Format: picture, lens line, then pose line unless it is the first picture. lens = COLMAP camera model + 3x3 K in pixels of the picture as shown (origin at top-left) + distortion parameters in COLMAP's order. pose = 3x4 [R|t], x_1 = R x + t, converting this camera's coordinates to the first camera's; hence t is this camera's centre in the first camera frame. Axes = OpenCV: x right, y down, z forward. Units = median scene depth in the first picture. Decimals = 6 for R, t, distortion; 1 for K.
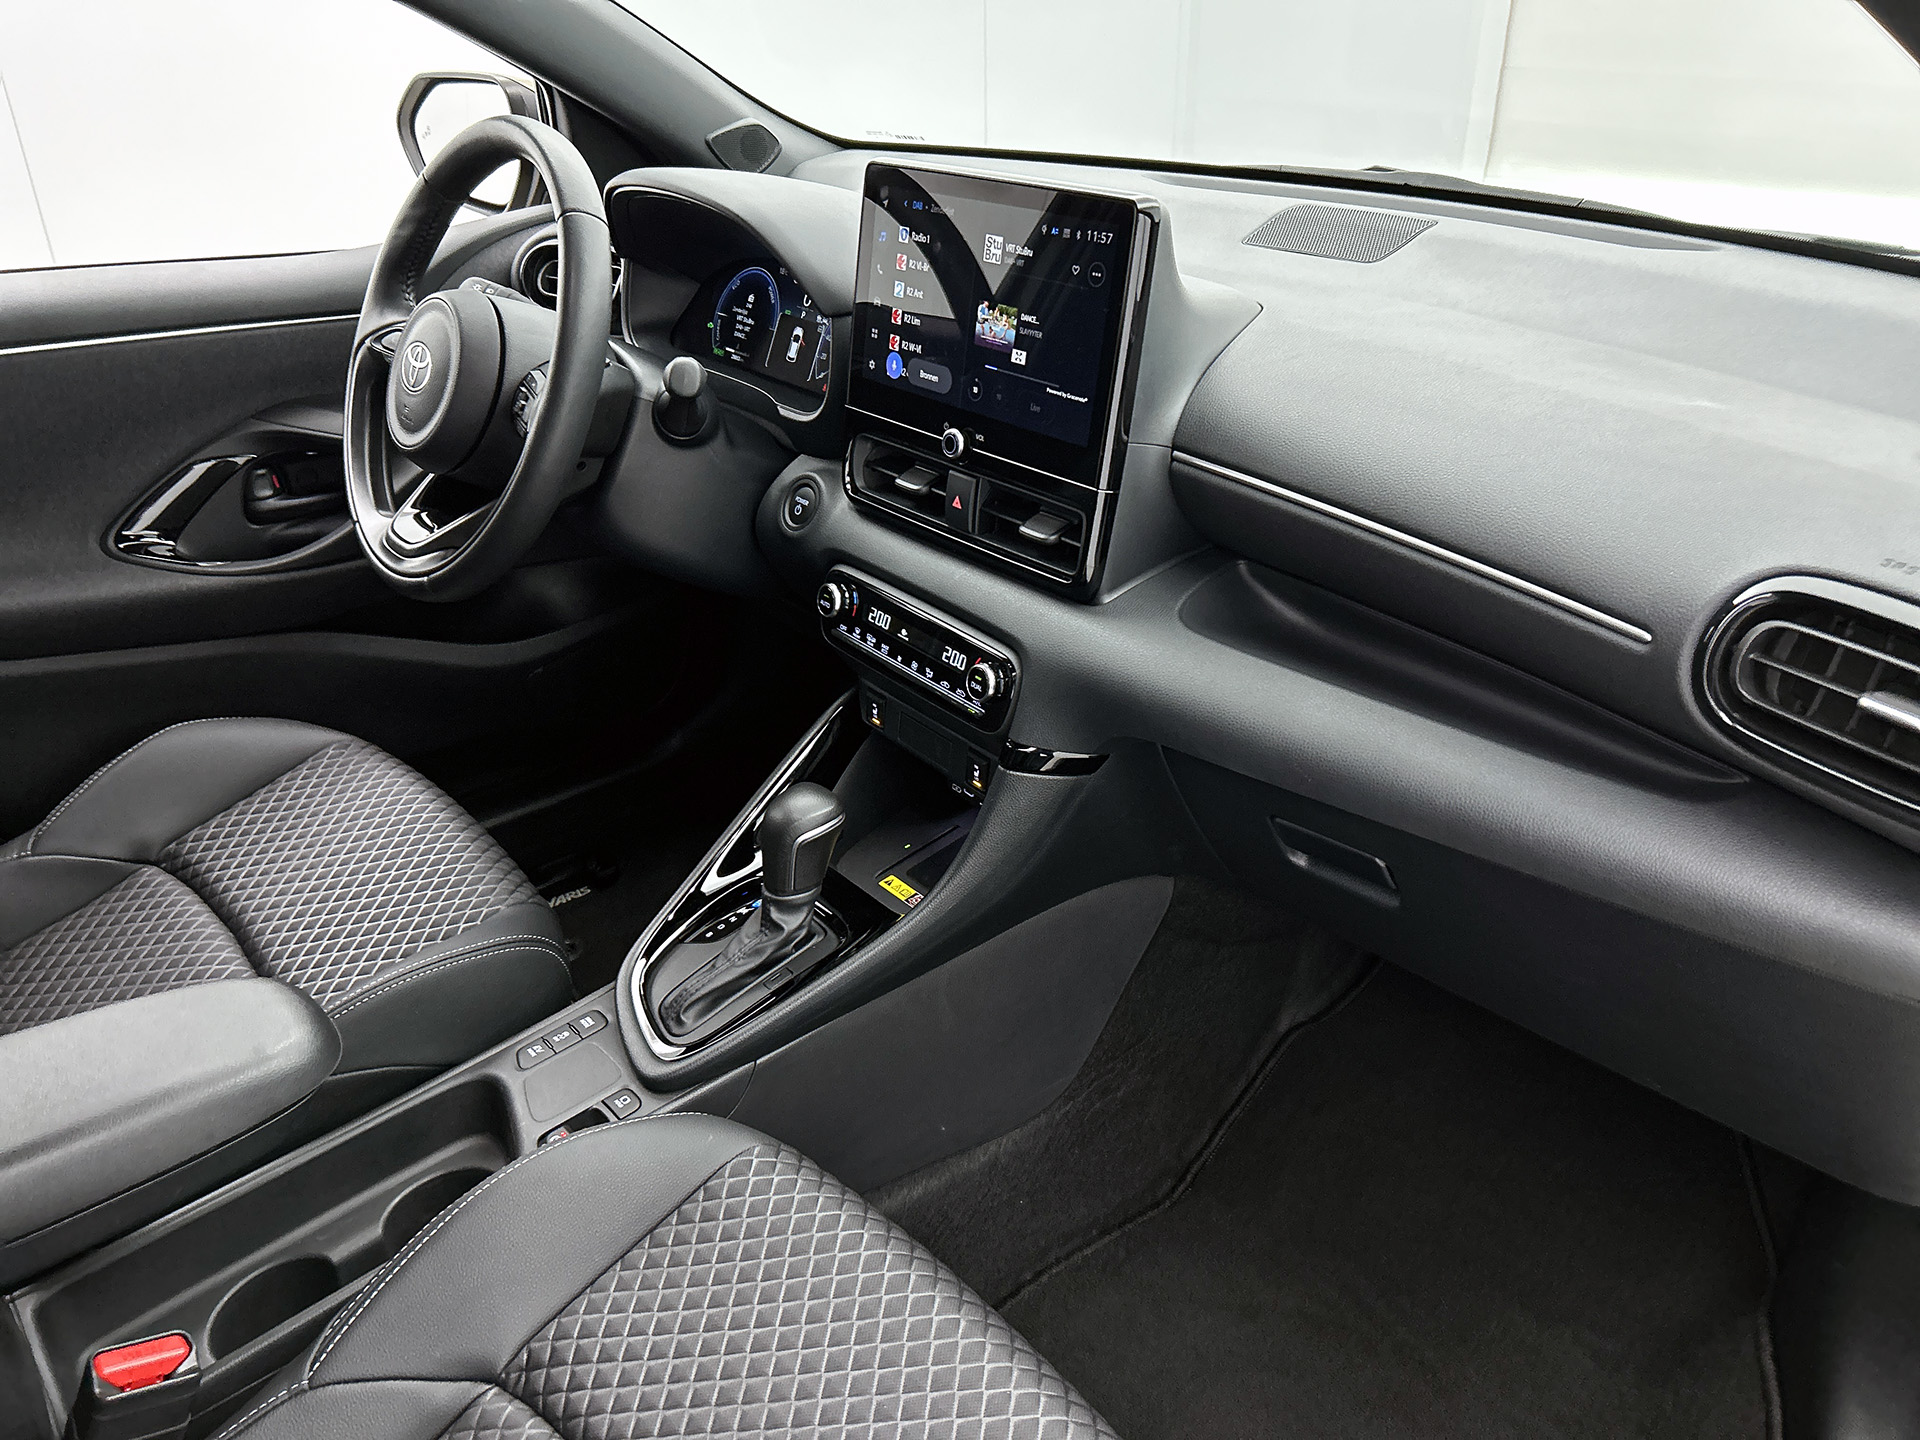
lens RADIAL K [[1481.4, 0, 978.4], [0, 1481.4, 754.3], [0, 0, 1]] dist [0.047707, -0.017581]
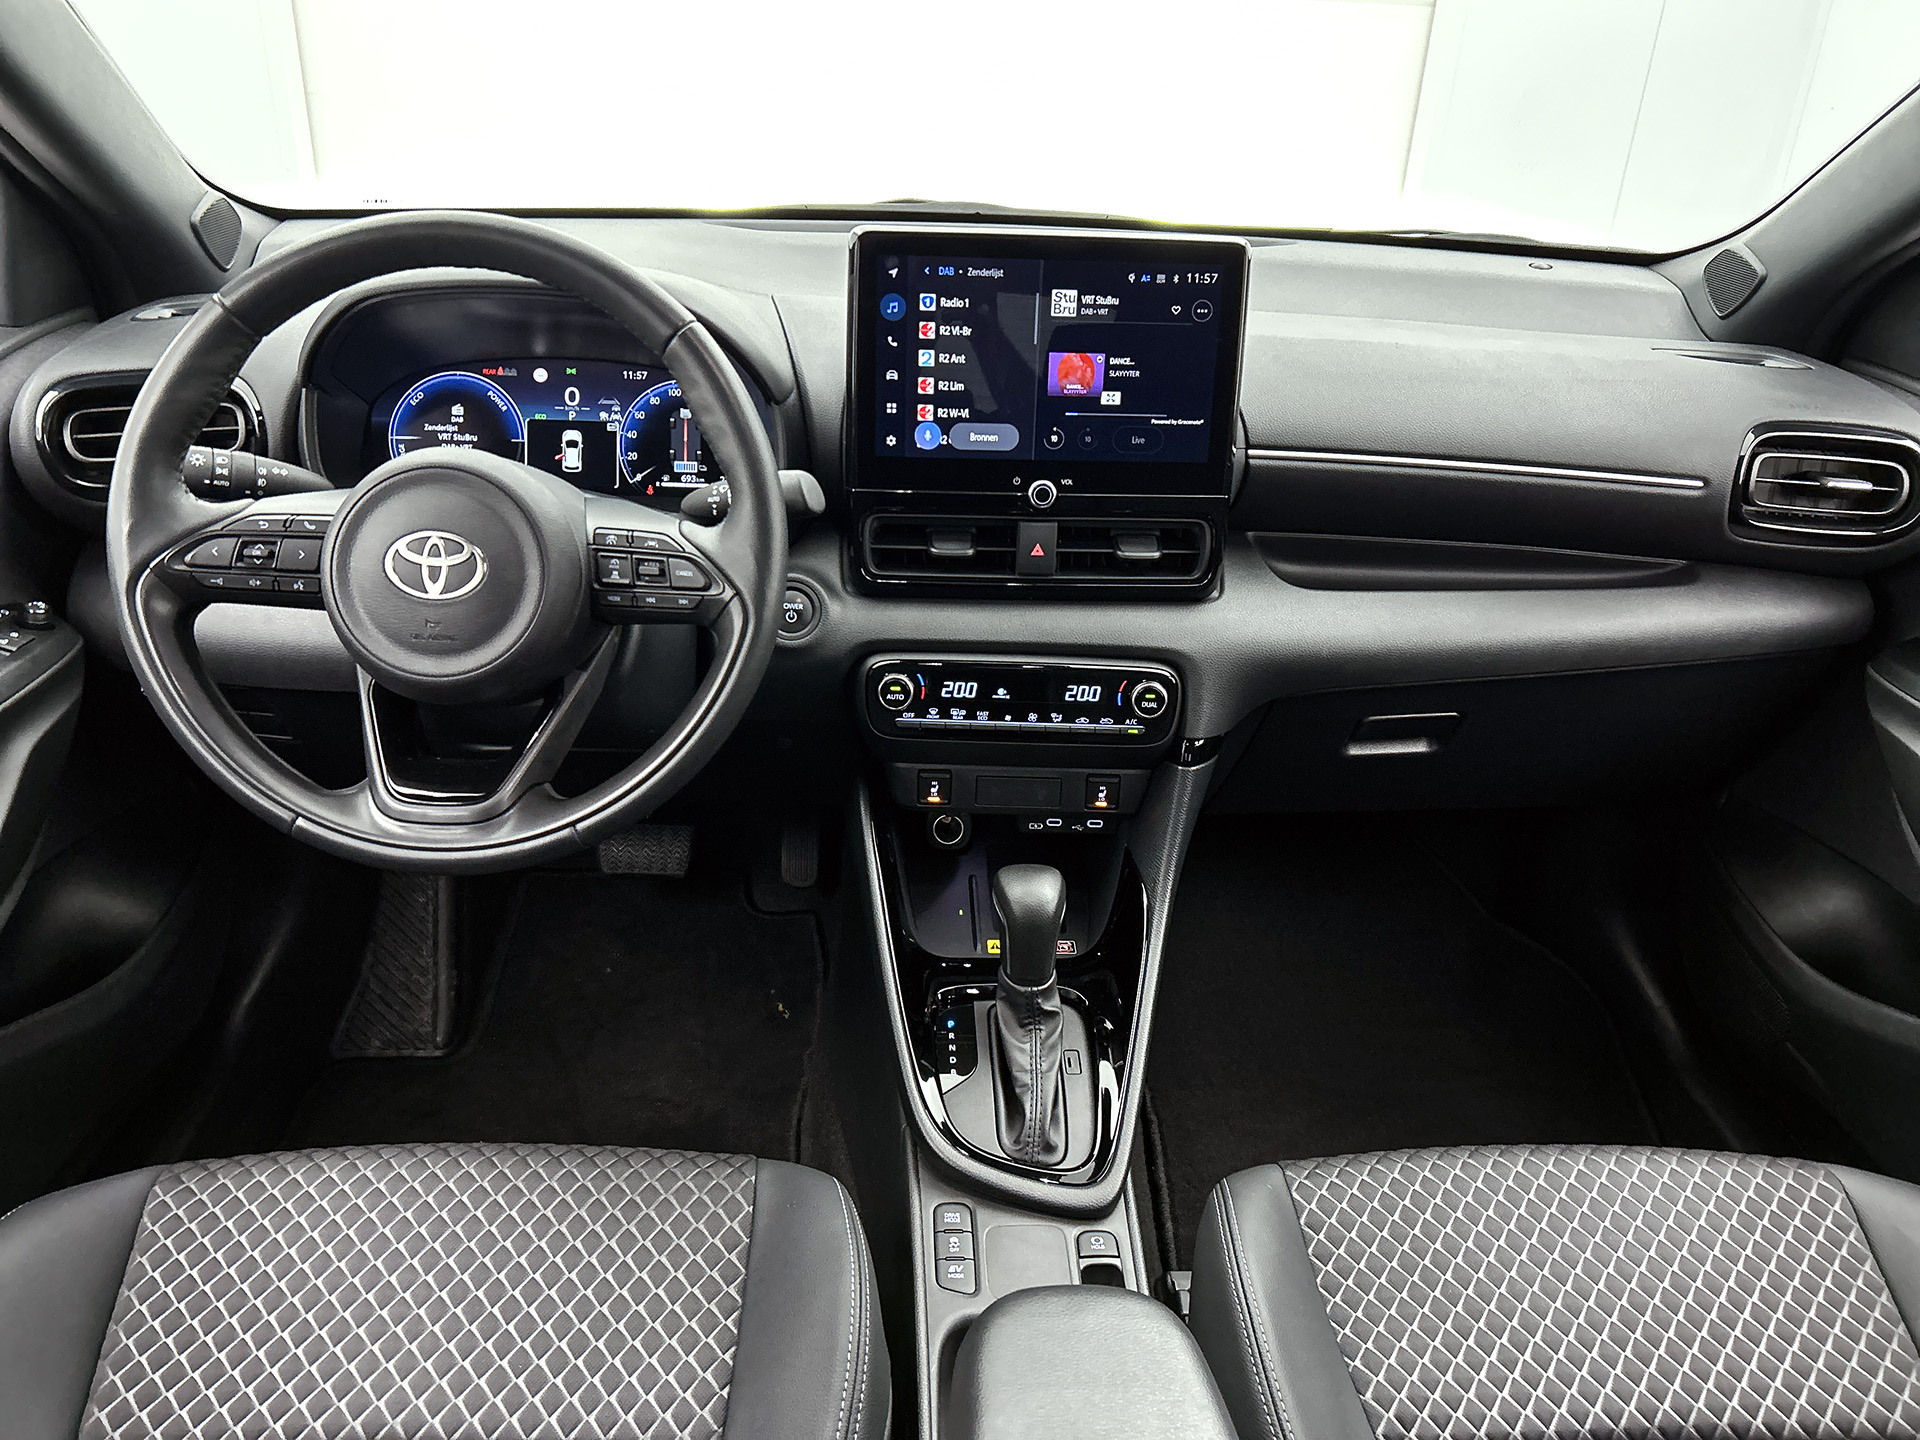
lens RADIAL K [[1481.4, 0, 961.3], [0, 1481.4, 735.4], [0, 0, 1]] dist [0.047707, -0.017581]
pose [[0.607666, -0.332821, 0.721091, -0.815874], [0.339625, 0.929646, 0.142876, -0.212185], [-0.717911, 0.158079, 0.677949, 0.359902]]
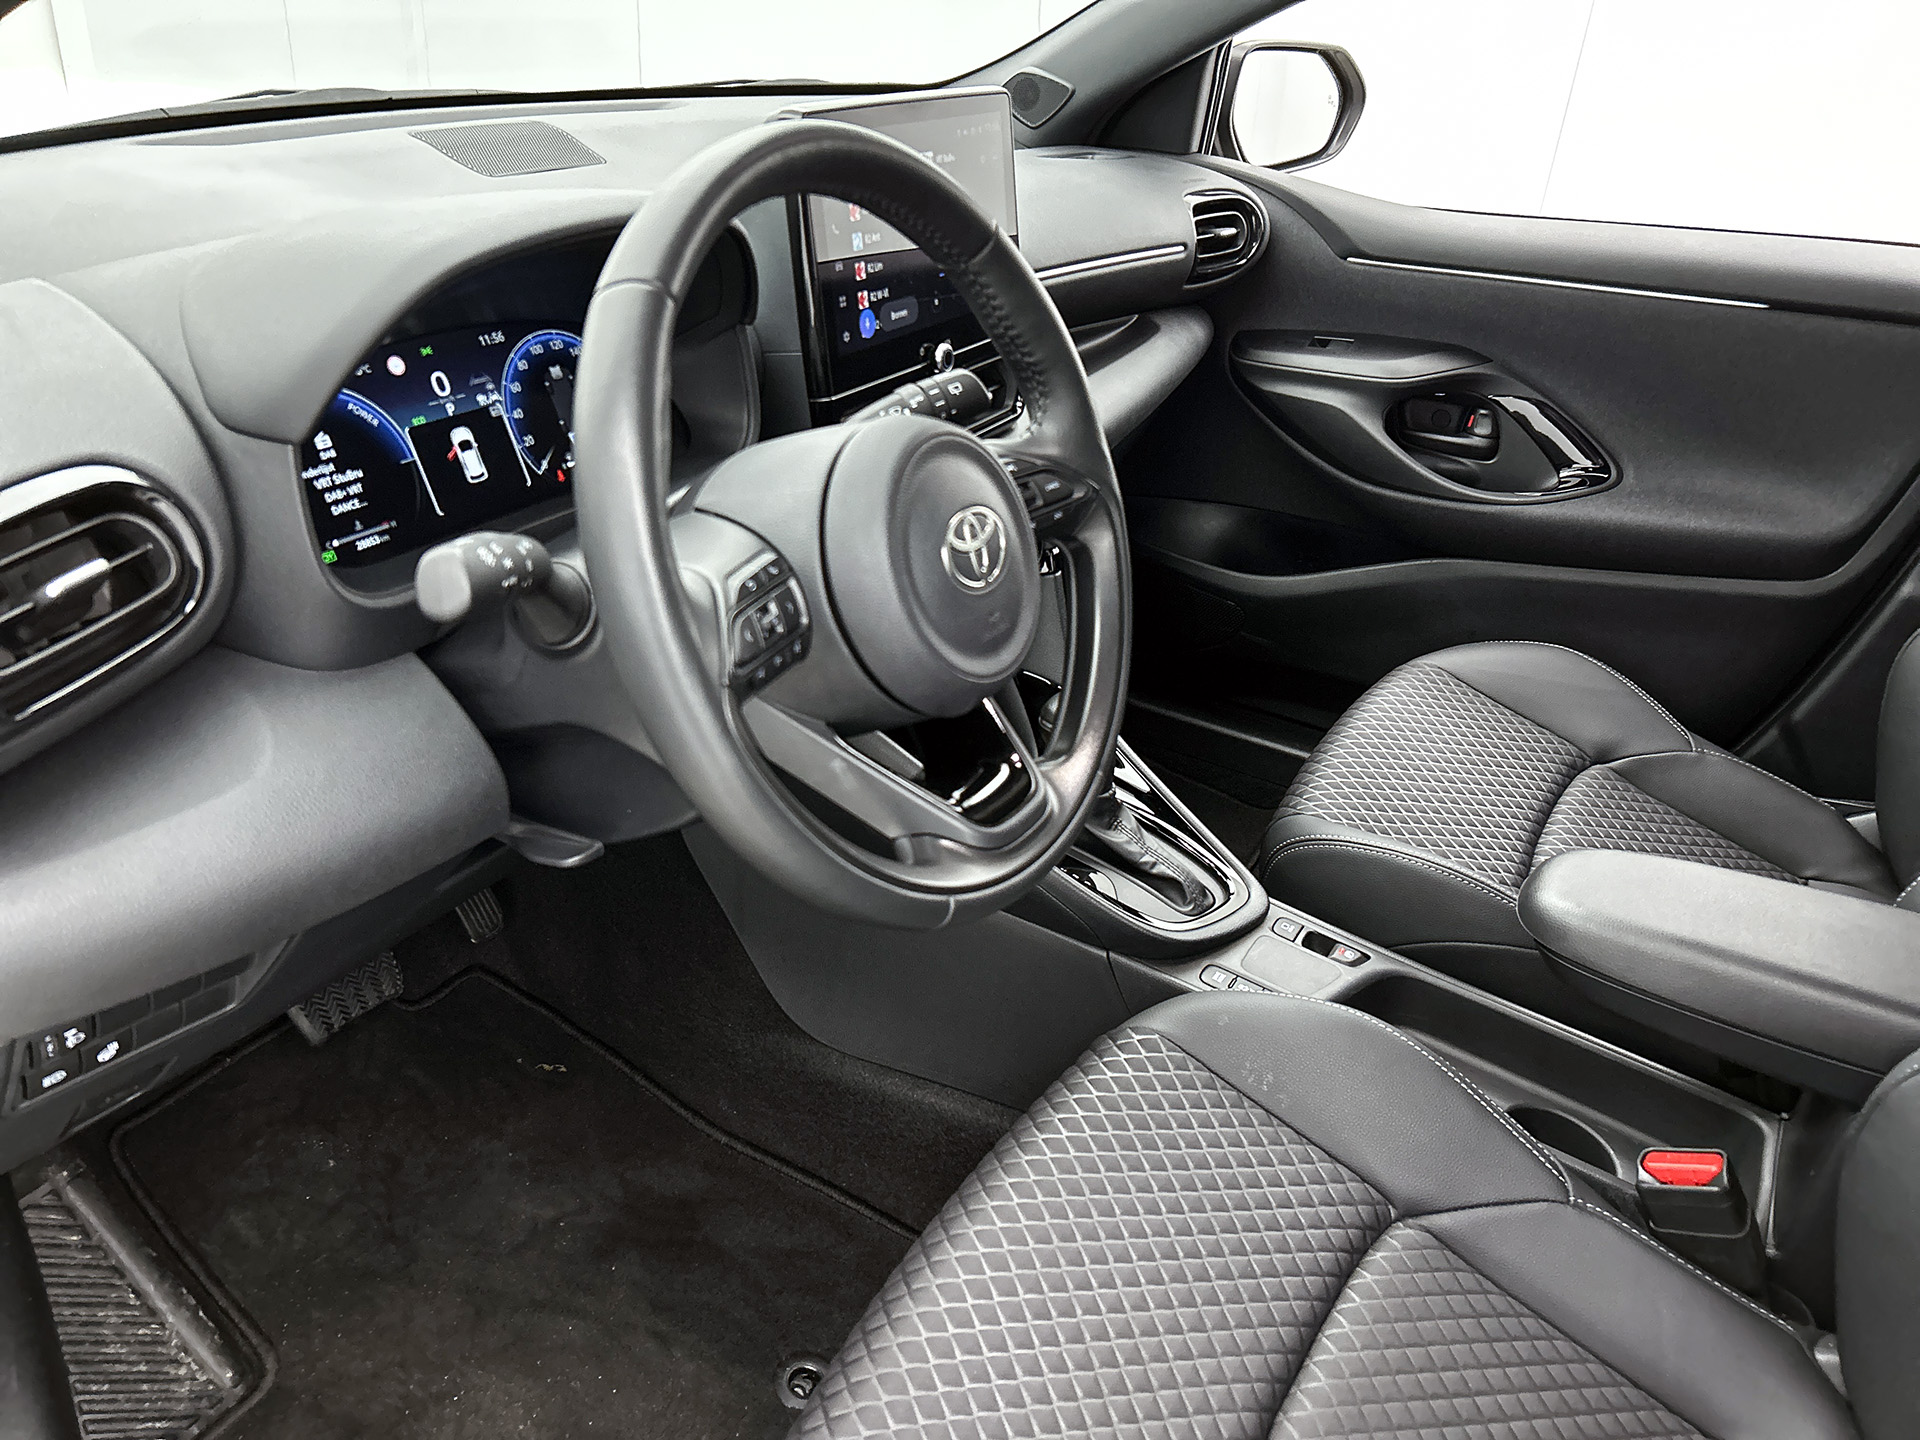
lens RADIAL K [[1481.4, 0, 971.4], [0, 1481.4, 712.3], [0, 0, 1]] dist [0.047707, -0.017581]
pose [[-0.326415, -0.454185, 0.828957, -0.961436], [0.397191, 0.729901, 0.556313, -0.578458], [-0.857725, 0.510843, -0.057852, 1.131095]]
